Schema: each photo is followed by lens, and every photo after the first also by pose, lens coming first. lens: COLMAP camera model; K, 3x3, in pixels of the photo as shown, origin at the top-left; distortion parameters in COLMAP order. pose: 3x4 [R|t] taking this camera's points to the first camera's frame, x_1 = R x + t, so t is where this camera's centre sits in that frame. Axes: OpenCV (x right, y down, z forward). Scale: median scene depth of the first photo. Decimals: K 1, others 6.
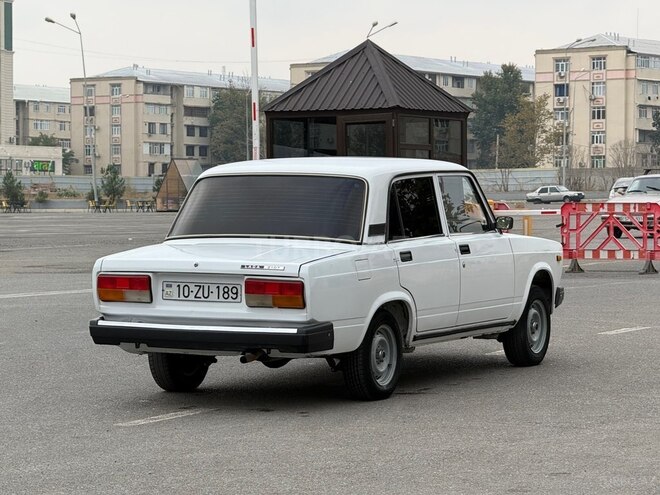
lens RADIAL K [[2487.6, 0, 330.0], [0, 2487.6, 247.5], [0, 0, 1]] dist [0.163792, -2.342233]
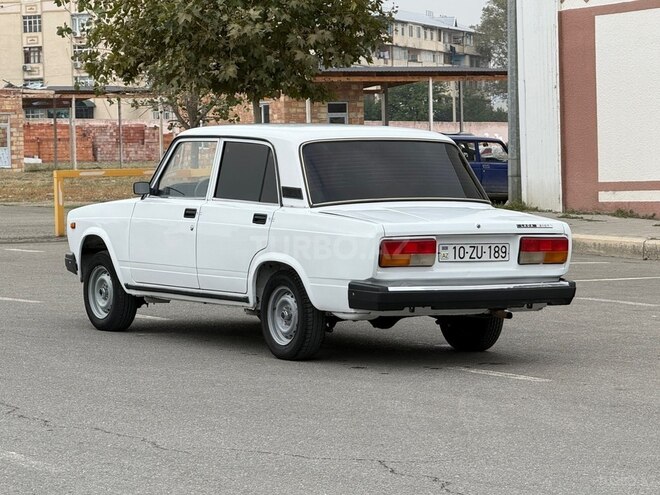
lens RADIAL K [[2487.6, 0, 330.0], [0, 2487.6, 247.5], [0, 0, 1]] dist [0.163792, -2.342233]
pose [[0.527671, -0.035171, 0.848720, -0.887625], [0.027559, 0.999325, 0.024278, -0.010104], [-0.849001, 0.010579, 0.528285, 0.470494]]
